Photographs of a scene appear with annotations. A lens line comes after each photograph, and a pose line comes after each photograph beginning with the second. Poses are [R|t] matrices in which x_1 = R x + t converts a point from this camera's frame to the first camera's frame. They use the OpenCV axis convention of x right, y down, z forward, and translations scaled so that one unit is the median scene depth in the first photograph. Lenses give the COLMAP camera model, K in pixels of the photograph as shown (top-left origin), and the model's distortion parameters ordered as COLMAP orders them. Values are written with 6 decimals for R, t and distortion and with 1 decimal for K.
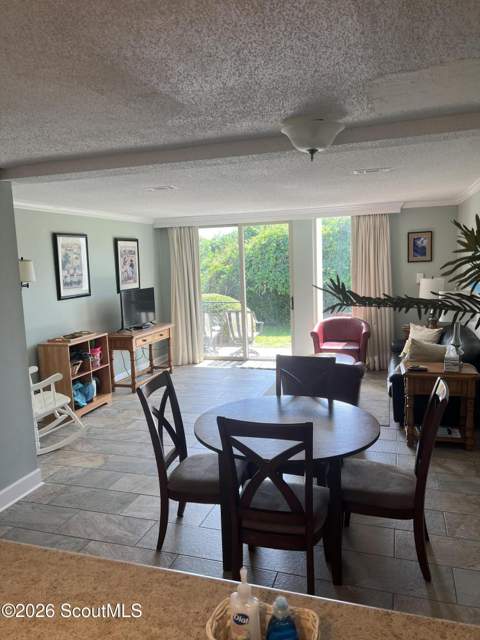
lens RADIAL K [[476.9, 0, 240.0], [0, 476.9, 320.0], [0, 0, 1]] dist [0.008902, -0.000071]
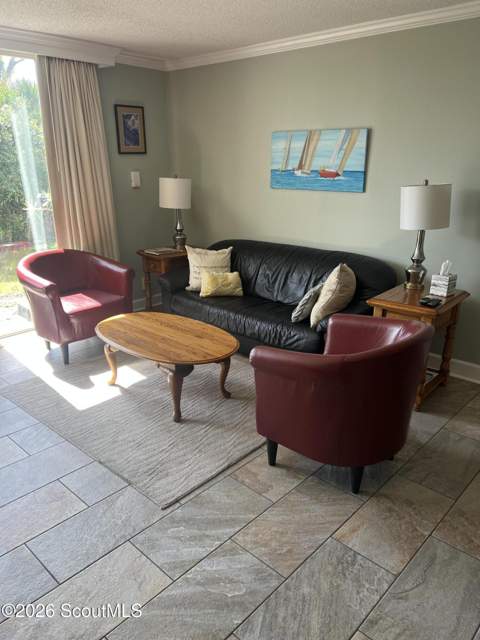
lens RADIAL K [[490.9, 0, 240.0], [0, 490.9, 320.0], [0, 0, 1]] dist [0.107626, -0.157707]
pose [[0.403876, -0.250536, 0.879839, -0.240017], [0.097627, 0.968080, 0.230848, -0.042202], [-0.909590, -0.007338, 0.415443, 0.570949]]
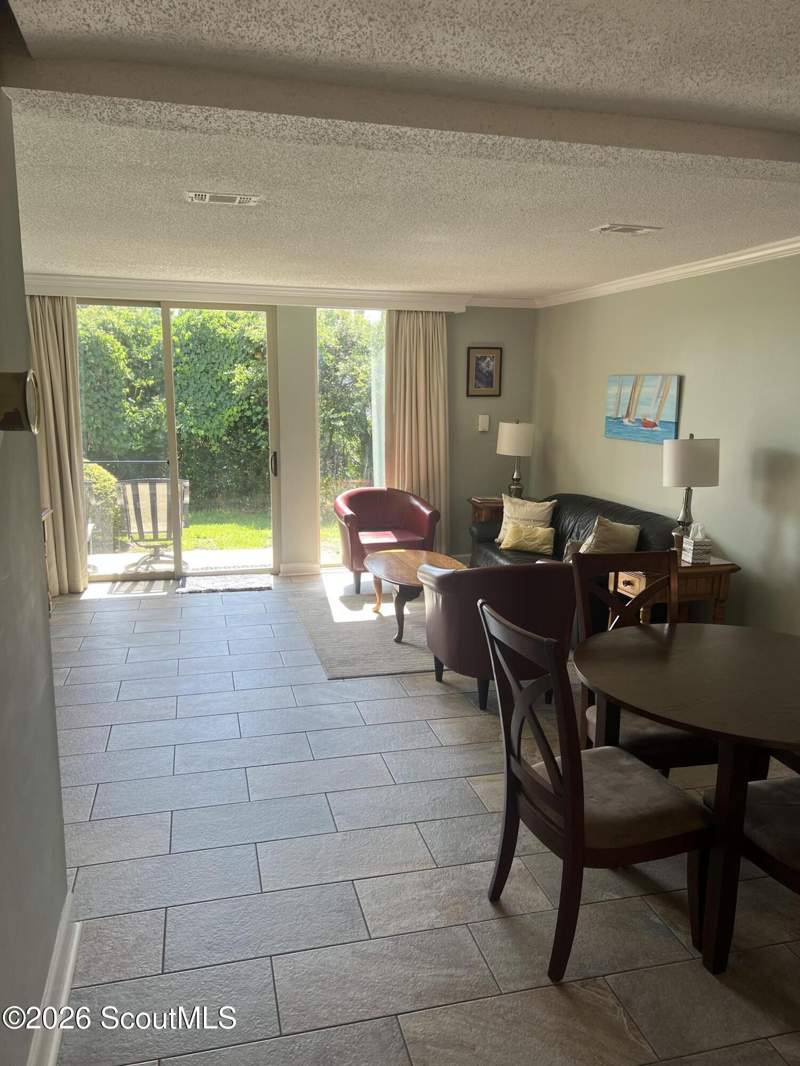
lens RADIAL K [[784.3, 0, 401.8], [0, 784.3, 565.4], [0, 0, 1]] dist [0.003614, -0.002246]
pose [[0.827107, -0.079046, 0.556458, -0.304302], [0.027287, 0.994541, 0.100718, -0.007774], [-0.561381, -0.068120, 0.824749, 0.196422]]
